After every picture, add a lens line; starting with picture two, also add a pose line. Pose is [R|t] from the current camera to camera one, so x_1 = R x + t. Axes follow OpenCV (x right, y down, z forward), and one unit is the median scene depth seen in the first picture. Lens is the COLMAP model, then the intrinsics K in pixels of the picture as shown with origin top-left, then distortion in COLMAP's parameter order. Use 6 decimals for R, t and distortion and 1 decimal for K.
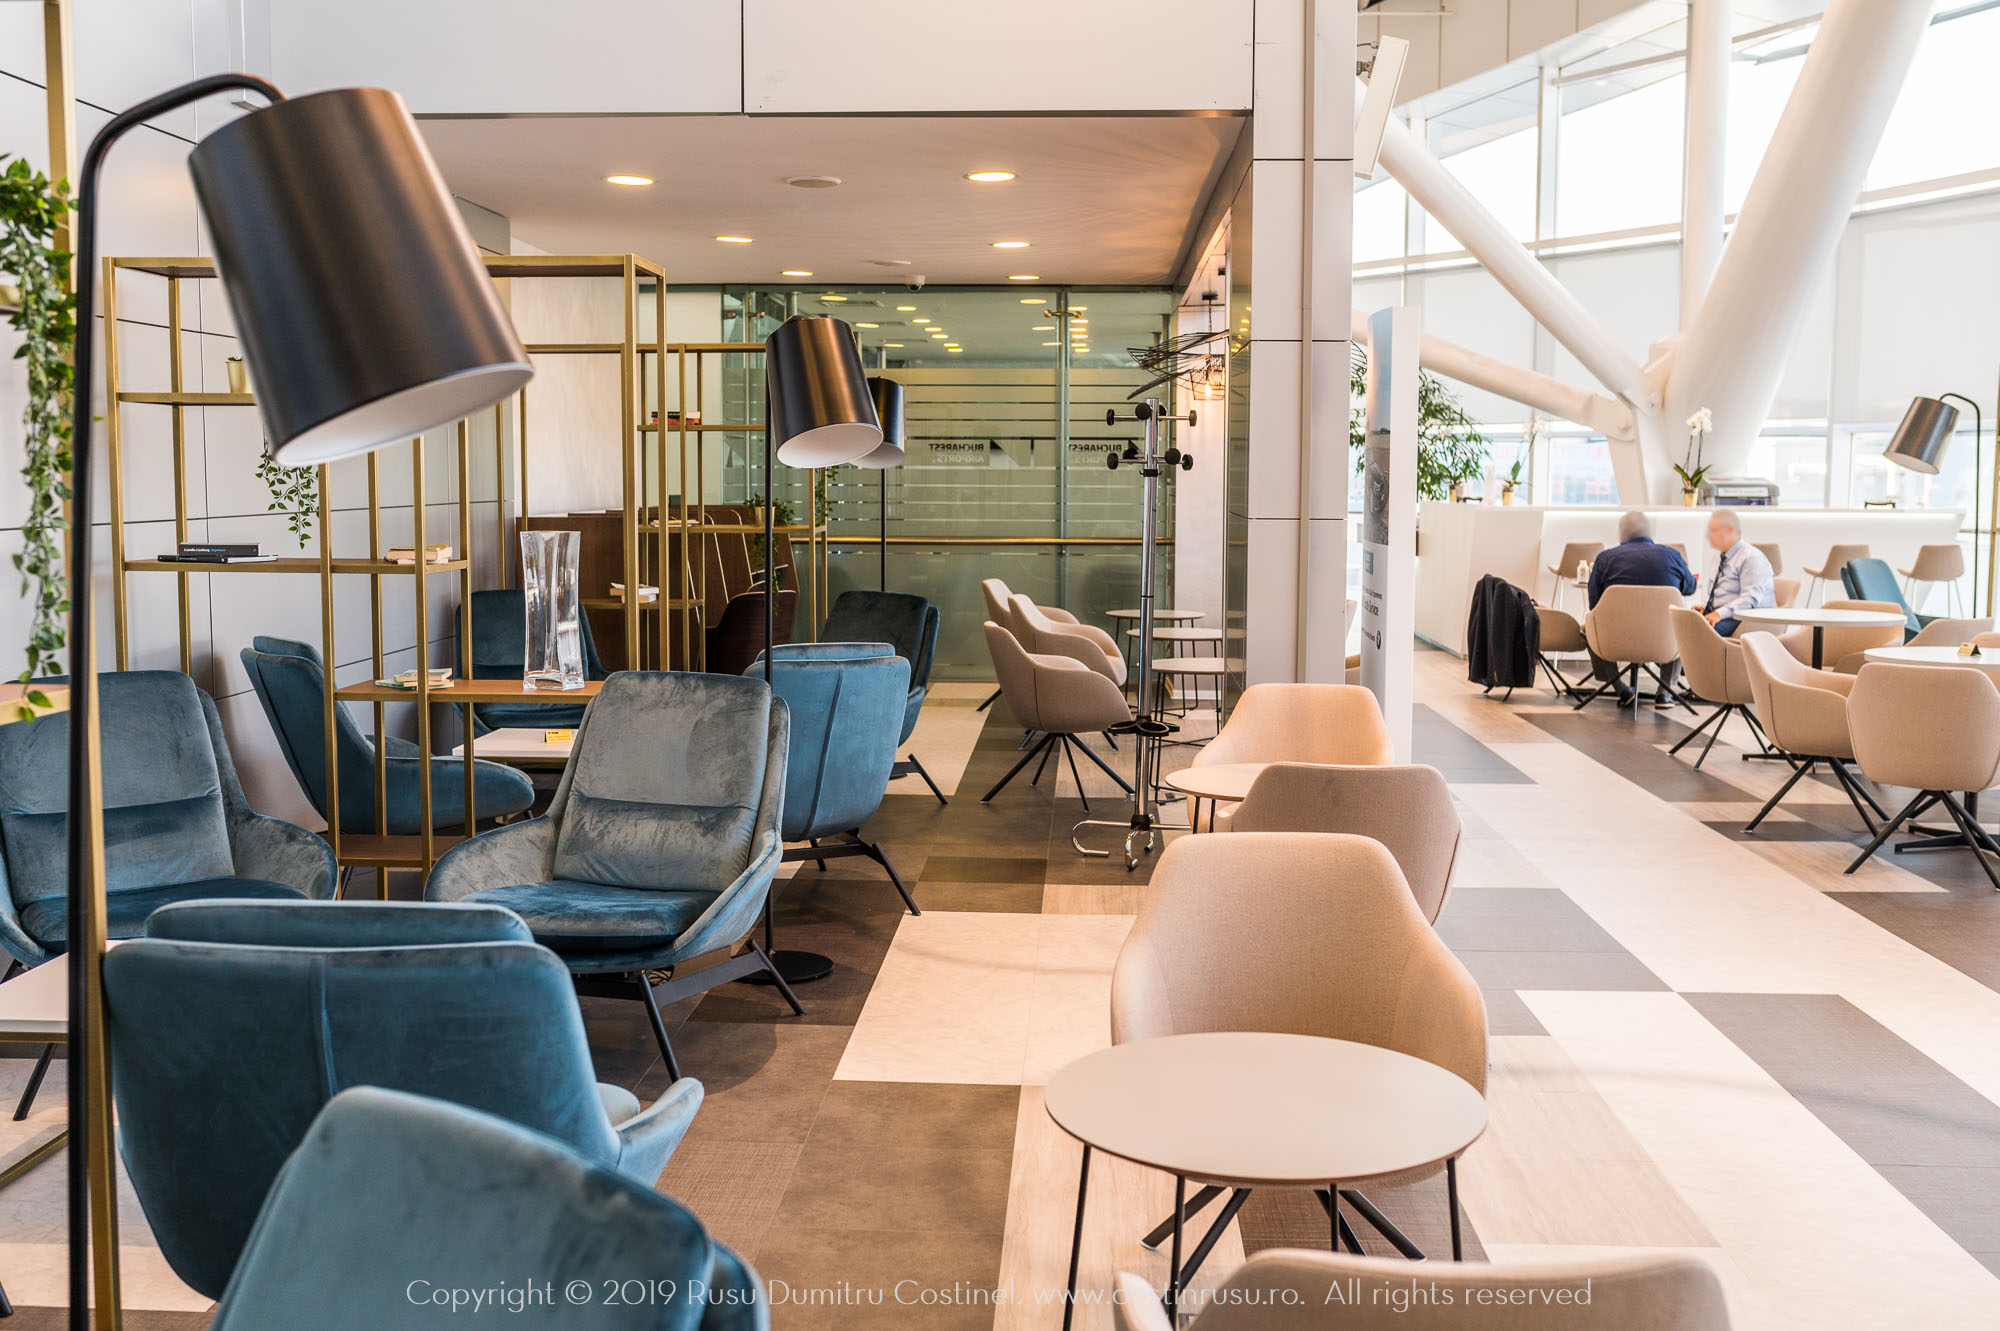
lens RADIAL K [[1991.1, 0, 994.1], [0, 1991.1, 652.4], [0, 0, 1]] dist [-0.008865, 0.000576]
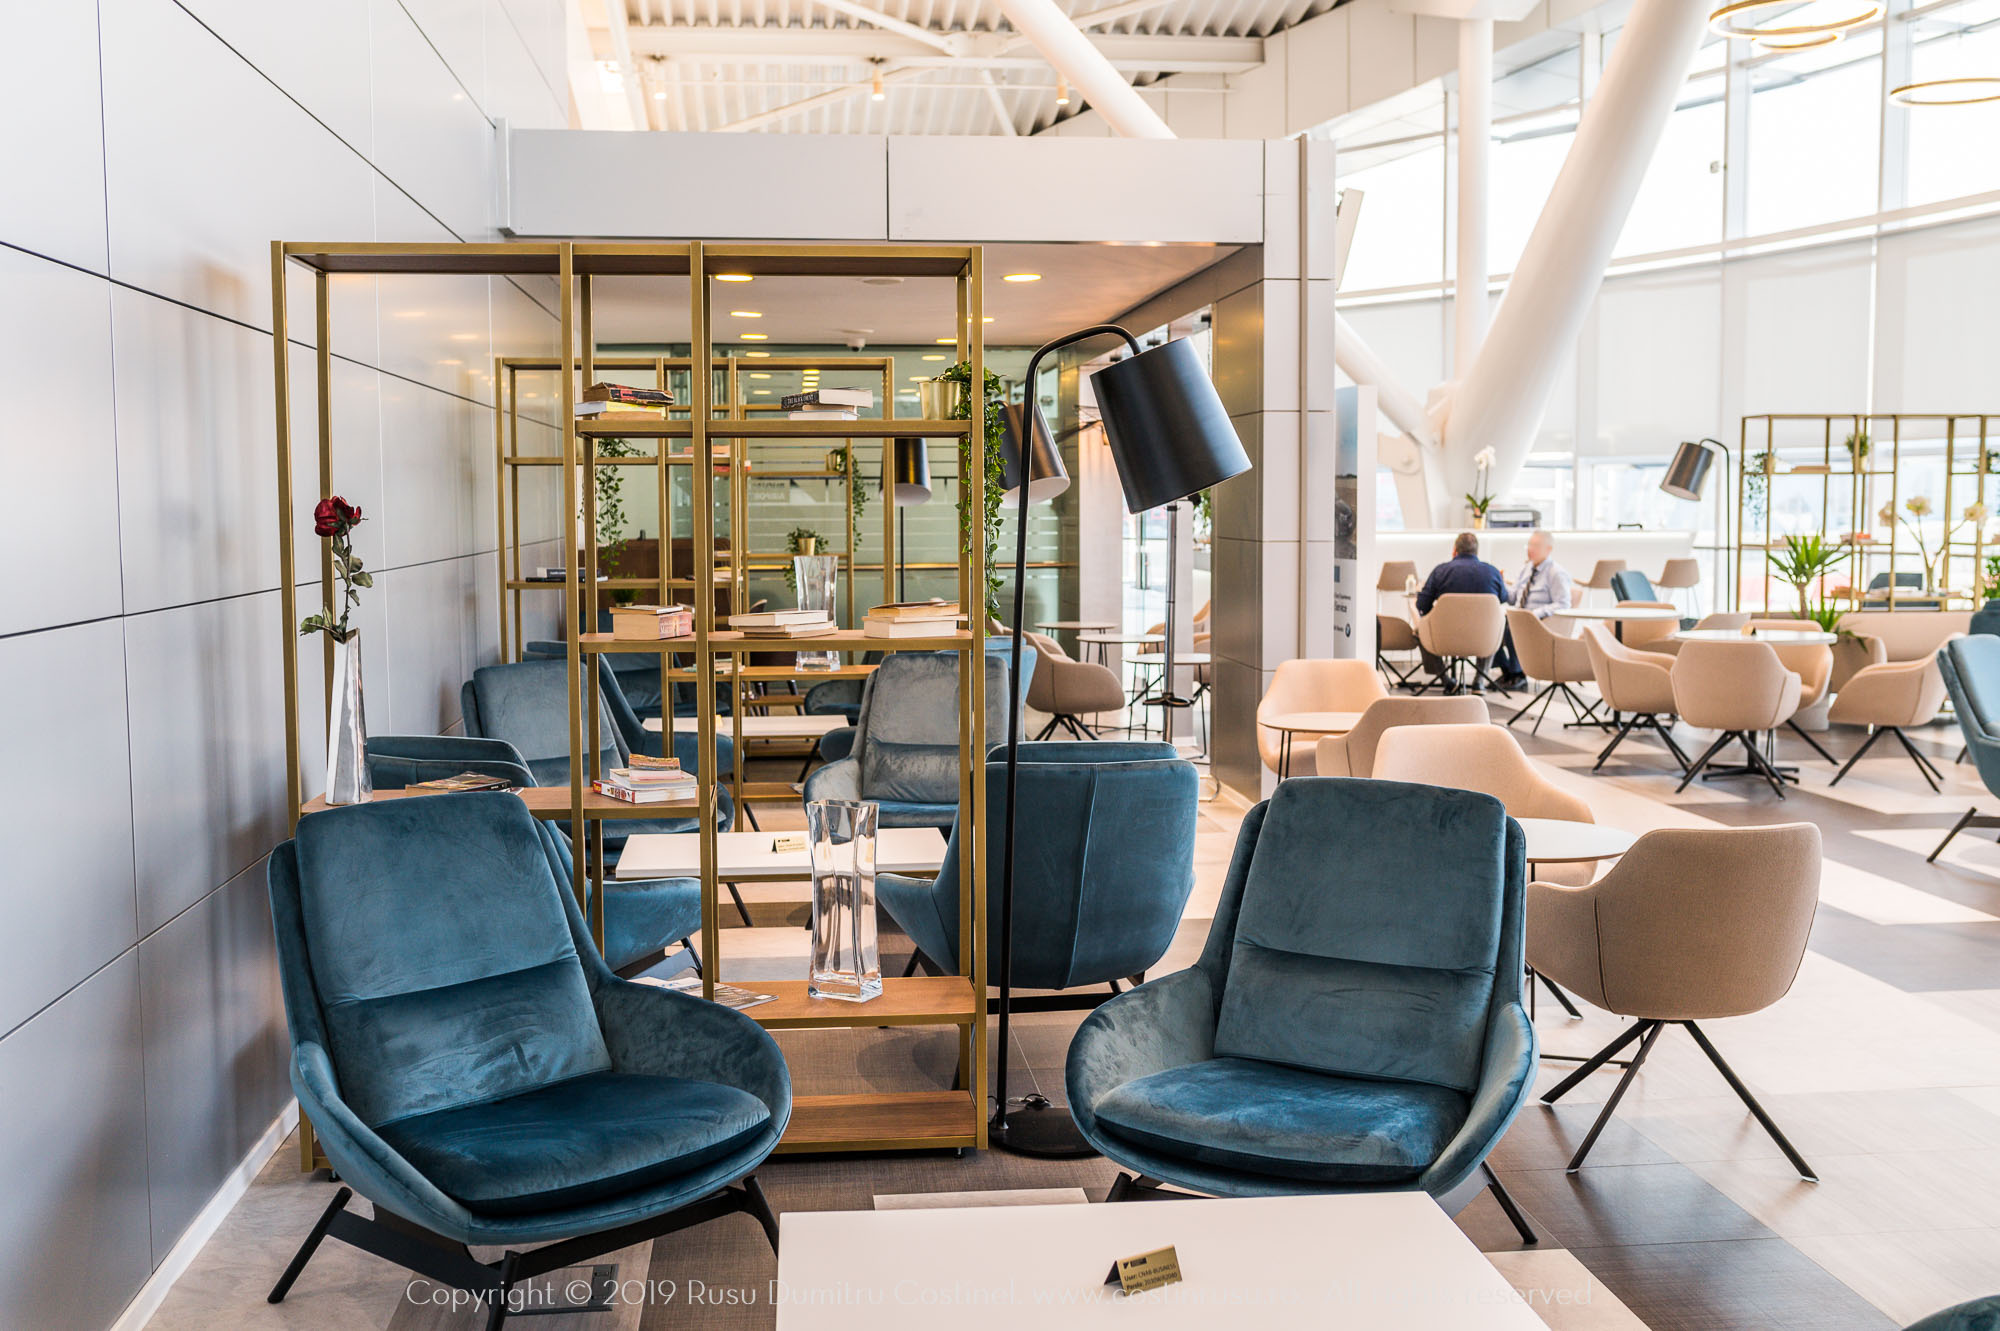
lens RADIAL K [[2059.6, 0, 1000.0], [0, 2059.6, 665.5], [0, 0, 1]] dist [-0.011023, -0.002686]
pose [[0.987430, -0.022003, 0.156518, -0.173647], [0.023654, 0.999682, -0.008696, 0.016167], [-0.156276, 0.012289, 0.987637, -0.229617]]
